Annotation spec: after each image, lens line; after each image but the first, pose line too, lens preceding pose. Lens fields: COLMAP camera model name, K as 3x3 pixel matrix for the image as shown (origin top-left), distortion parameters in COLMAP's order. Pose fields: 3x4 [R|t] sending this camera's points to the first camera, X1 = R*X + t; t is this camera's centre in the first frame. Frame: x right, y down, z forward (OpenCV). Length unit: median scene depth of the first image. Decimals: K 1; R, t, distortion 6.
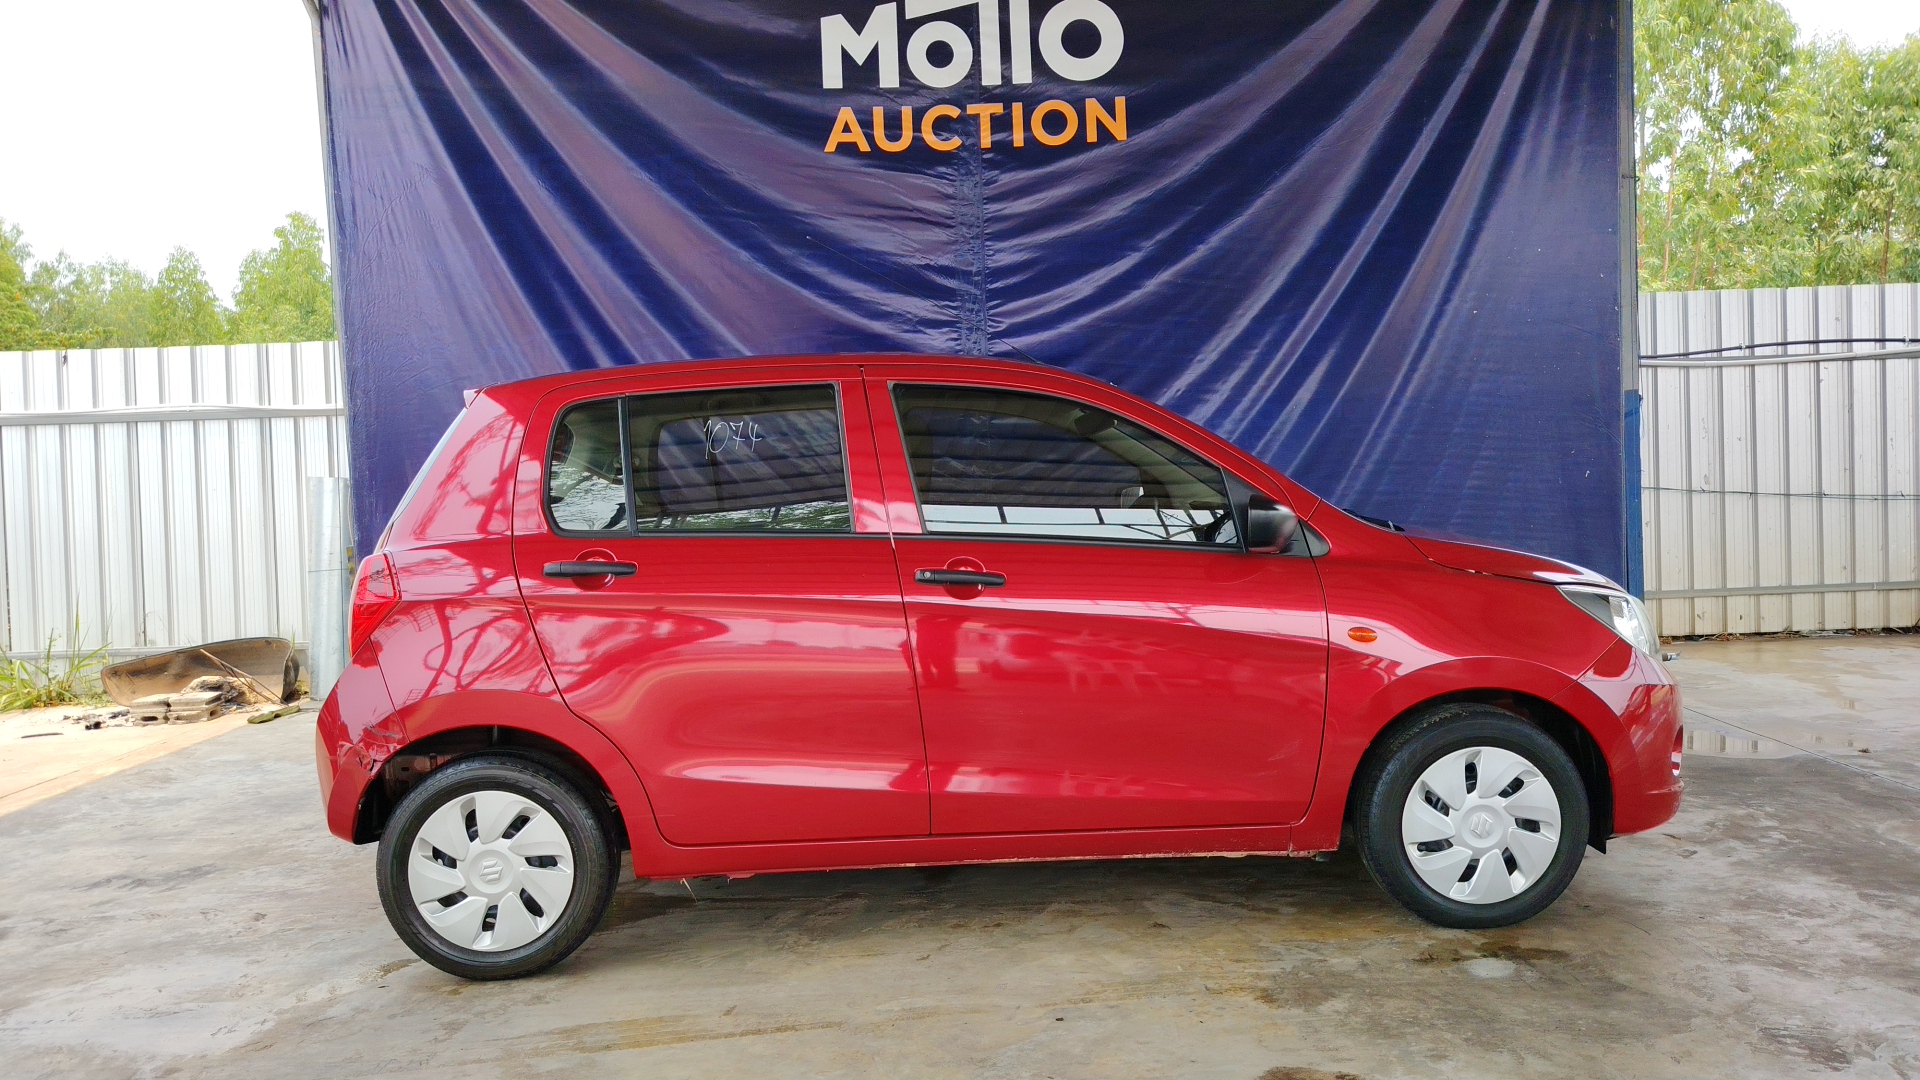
lens RADIAL K [[1376.3, 0, 955.4], [0, 1376.3, 553.0], [0, 0, 1]] dist [-0.003078, 0.000883]
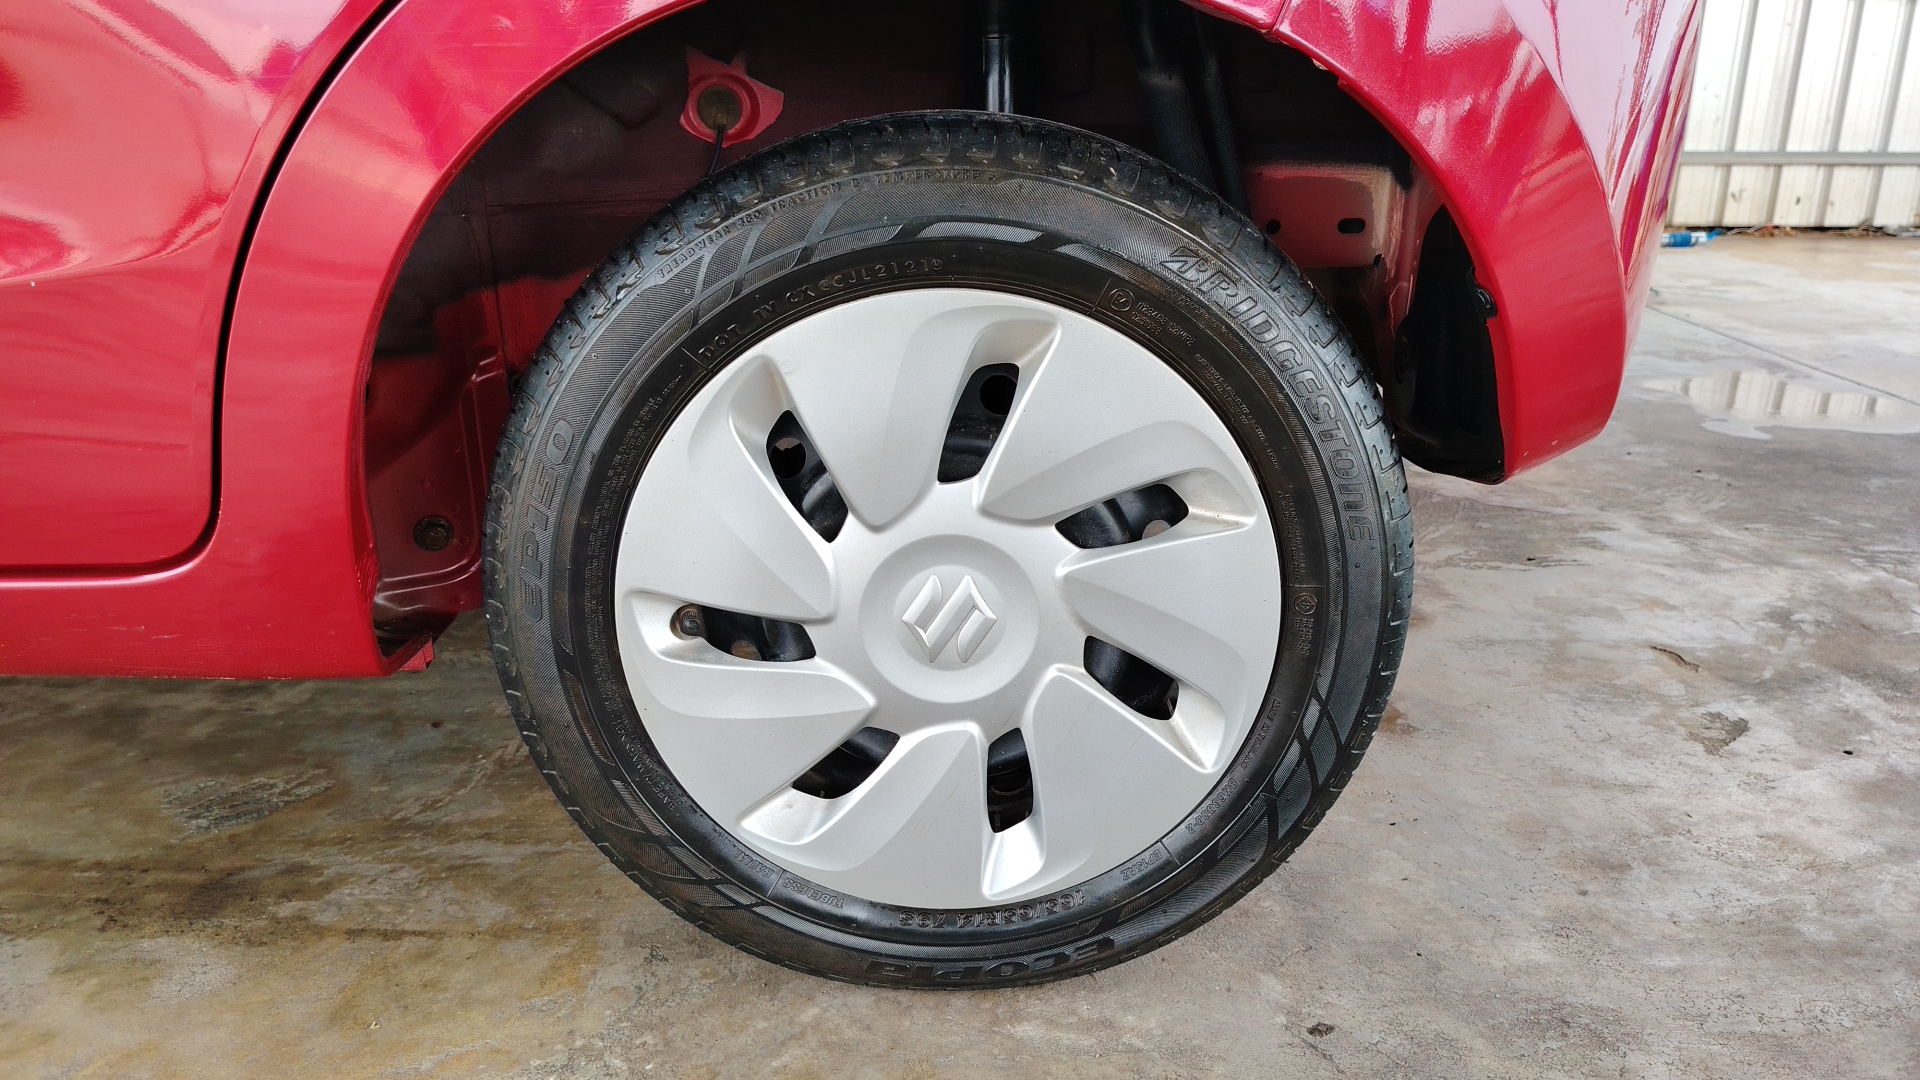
lens RADIAL K [[1376.3, 0, 955.4], [0, 1376.3, 553.0], [0, 0, 1]] dist [-0.003078, 0.000883]
pose [[0.999066, 0.034587, 0.025916, 0.221852], [-0.040286, 0.962396, 0.268646, 0.063384], [-0.015650, -0.269439, 0.962890, 0.454601]]
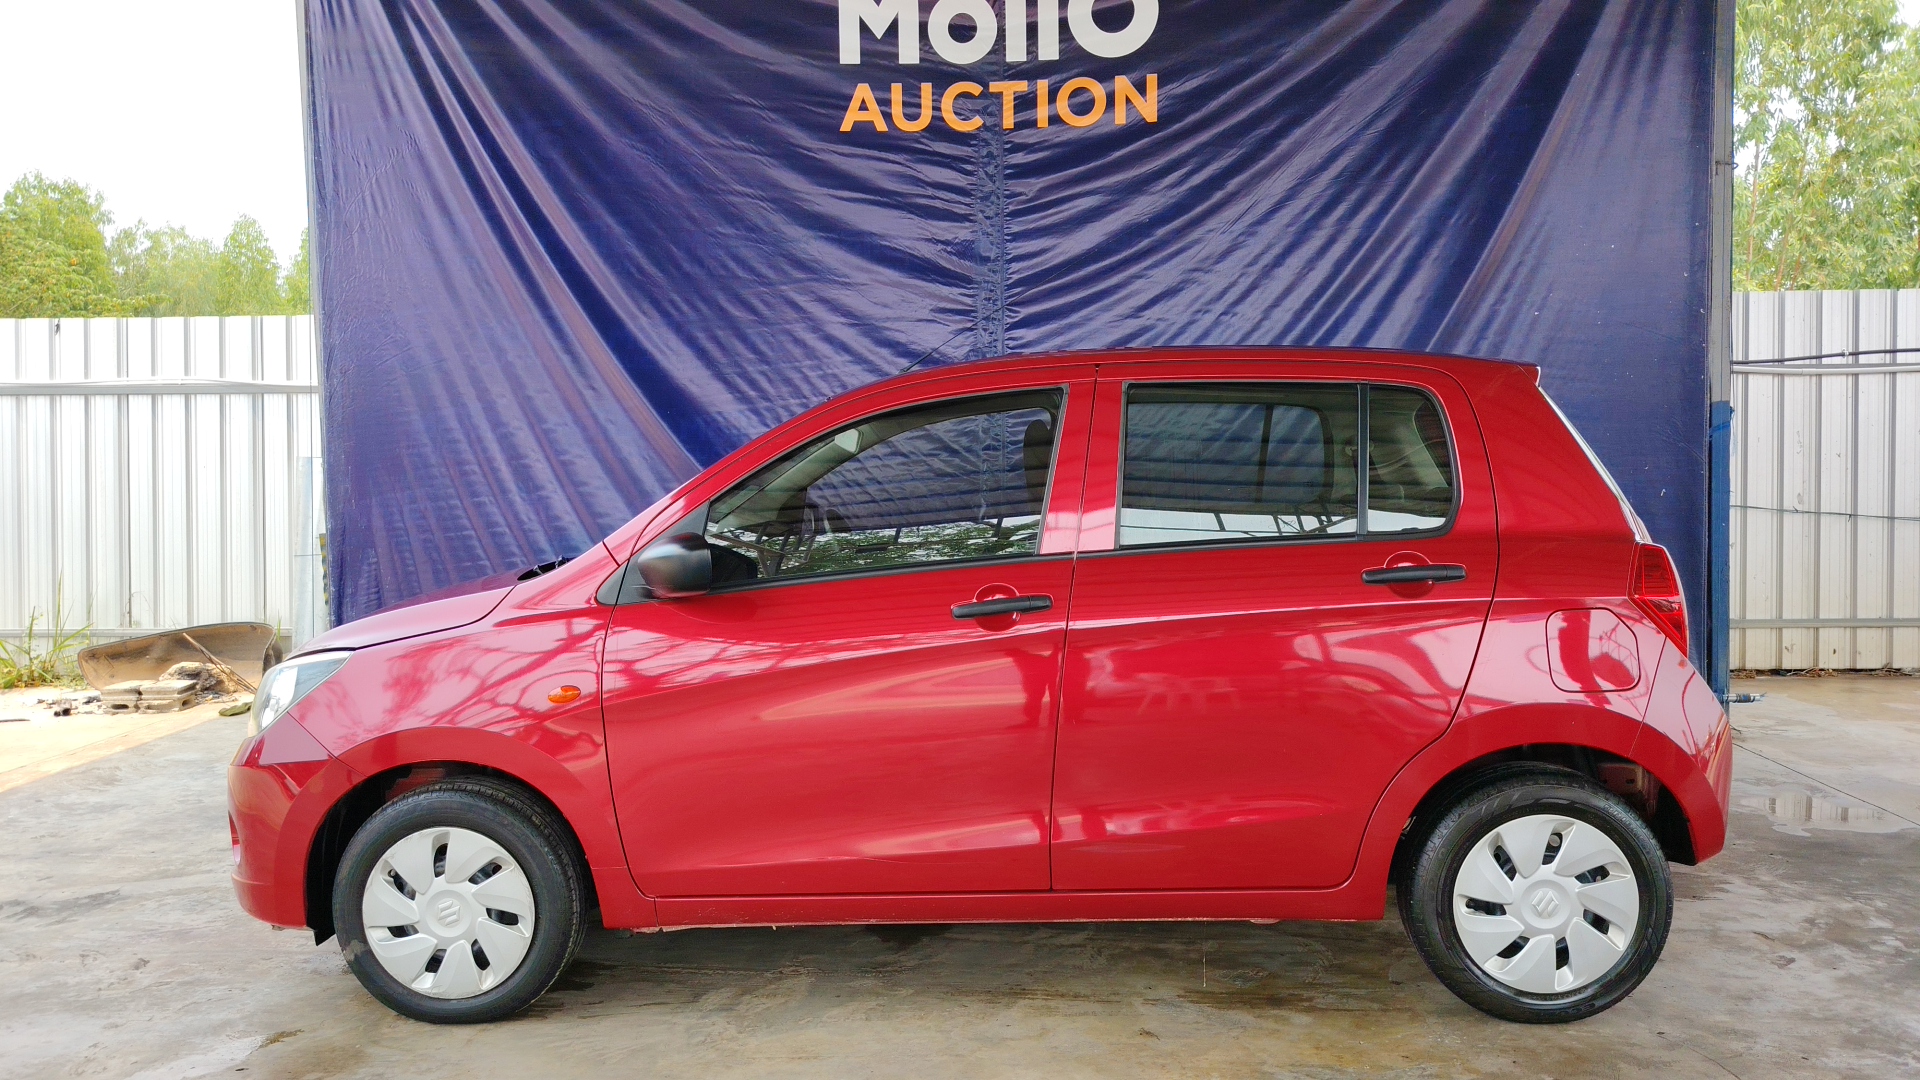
lens RADIAL K [[1370.9, 0, 942.8], [0, 1370.9, 538.1], [0, 0, 1]] dist [-0.003089, 0.002918]
pose [[0.998373, 0.029190, -0.048992, 0.032005], [-0.028976, 0.999567, 0.005056, -0.020361], [0.049118, -0.003628, 0.998786, 0.086408]]
